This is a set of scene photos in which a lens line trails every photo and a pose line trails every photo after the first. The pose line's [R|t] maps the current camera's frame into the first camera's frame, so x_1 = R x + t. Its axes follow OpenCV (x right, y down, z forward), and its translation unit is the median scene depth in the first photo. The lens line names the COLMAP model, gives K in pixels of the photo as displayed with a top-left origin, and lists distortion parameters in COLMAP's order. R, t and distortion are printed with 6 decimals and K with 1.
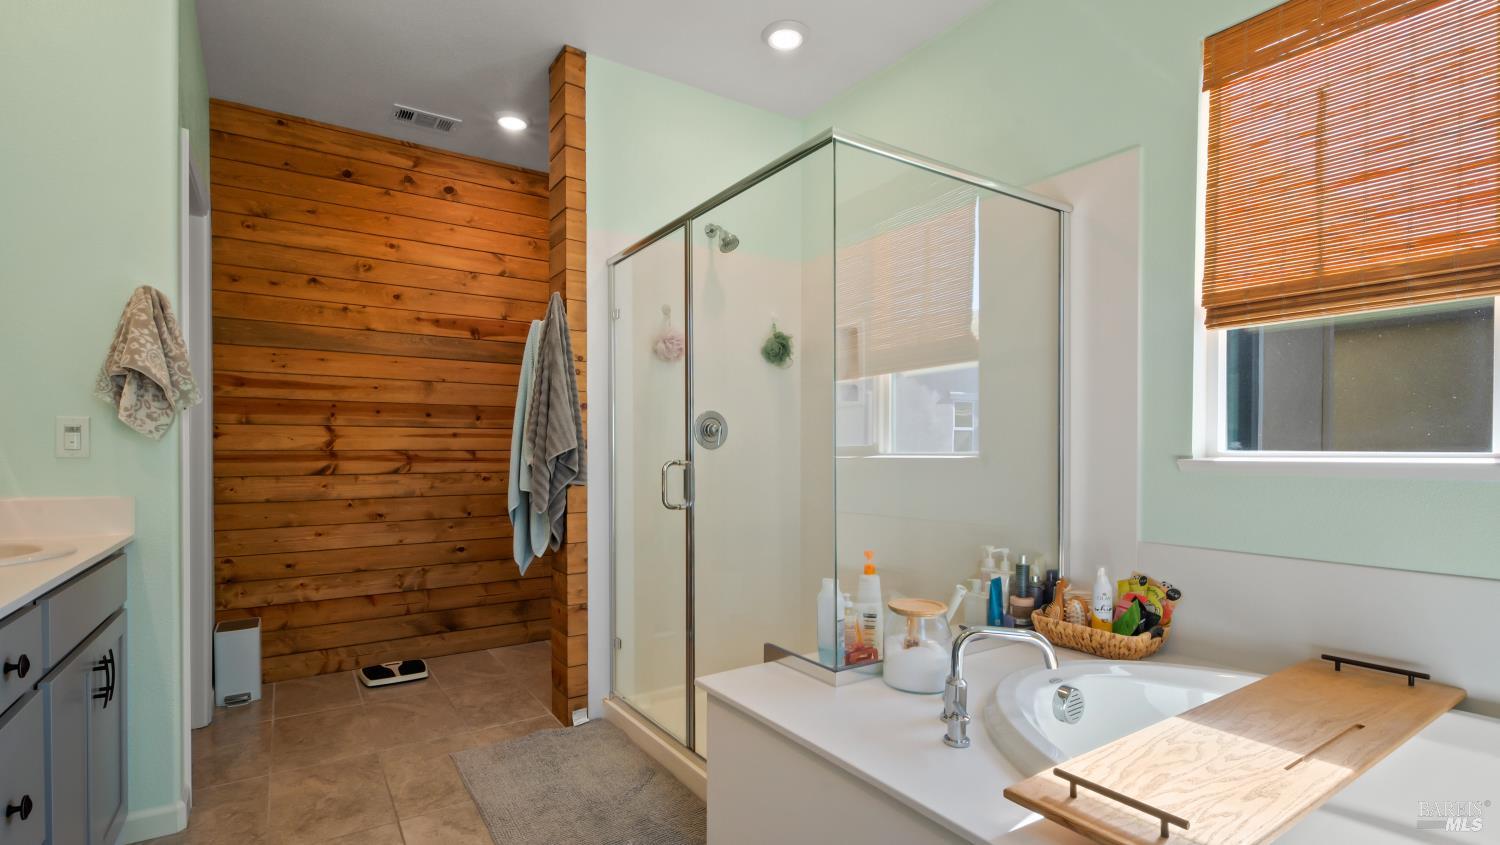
lens RADIAL K [[696.8, 0, 753.5], [0, 696.8, 435.6], [0, 0, 1]] dist [-0.000842, -0.000397]
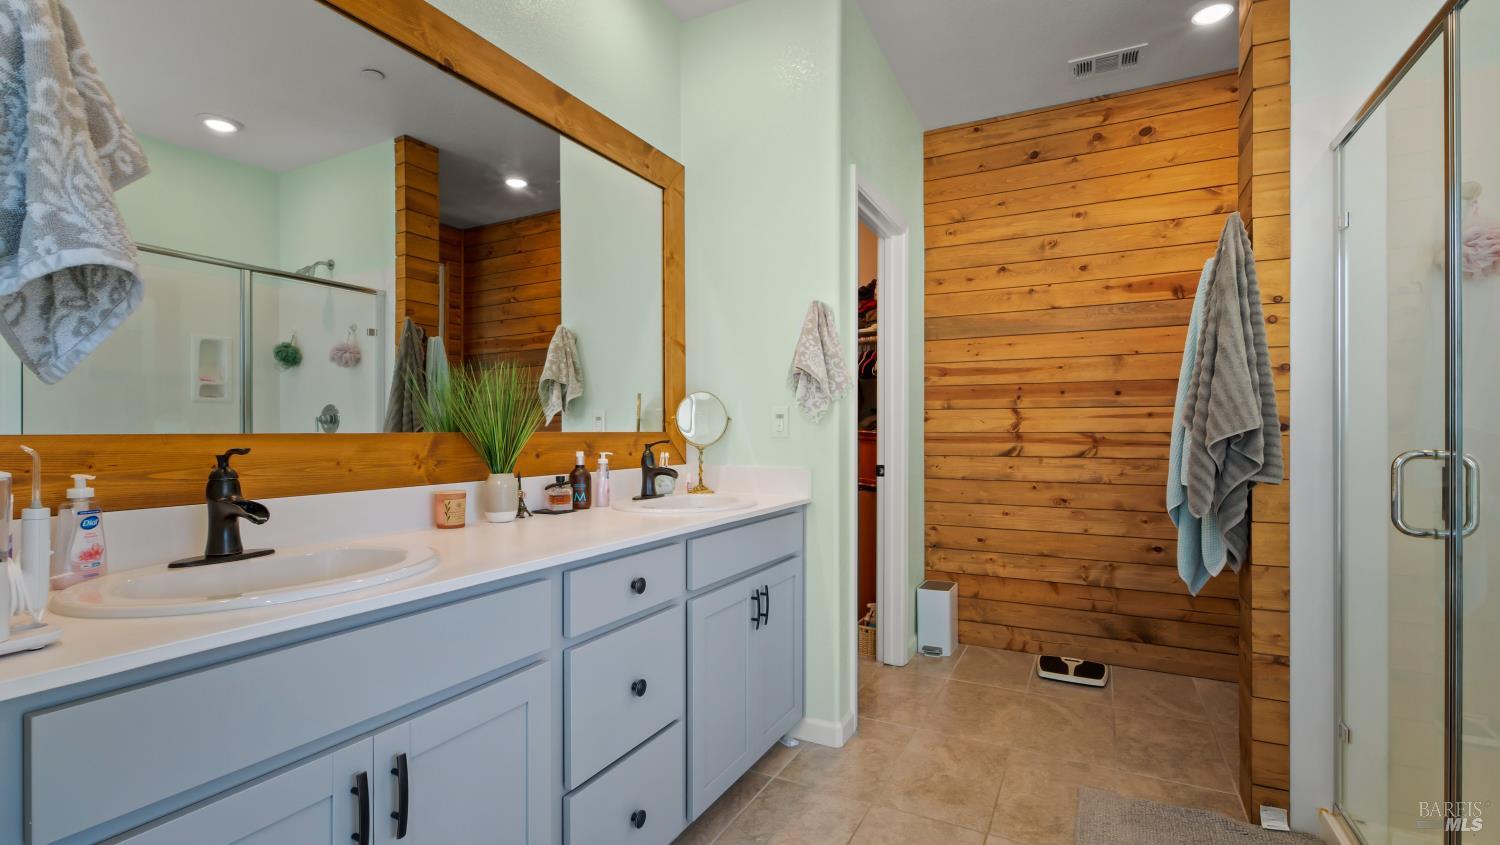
lens RADIAL K [[676.3, 0, 749.8], [0, 676.3, 427.4], [0, 0, 1]] dist [0.008801, -0.006767]
pose [[0.466055, -0.005477, -0.884739, 0.102963], [0.016652, 0.999858, 0.002582, 0.005561], [0.884599, -0.015936, 0.466080, 0.227360]]
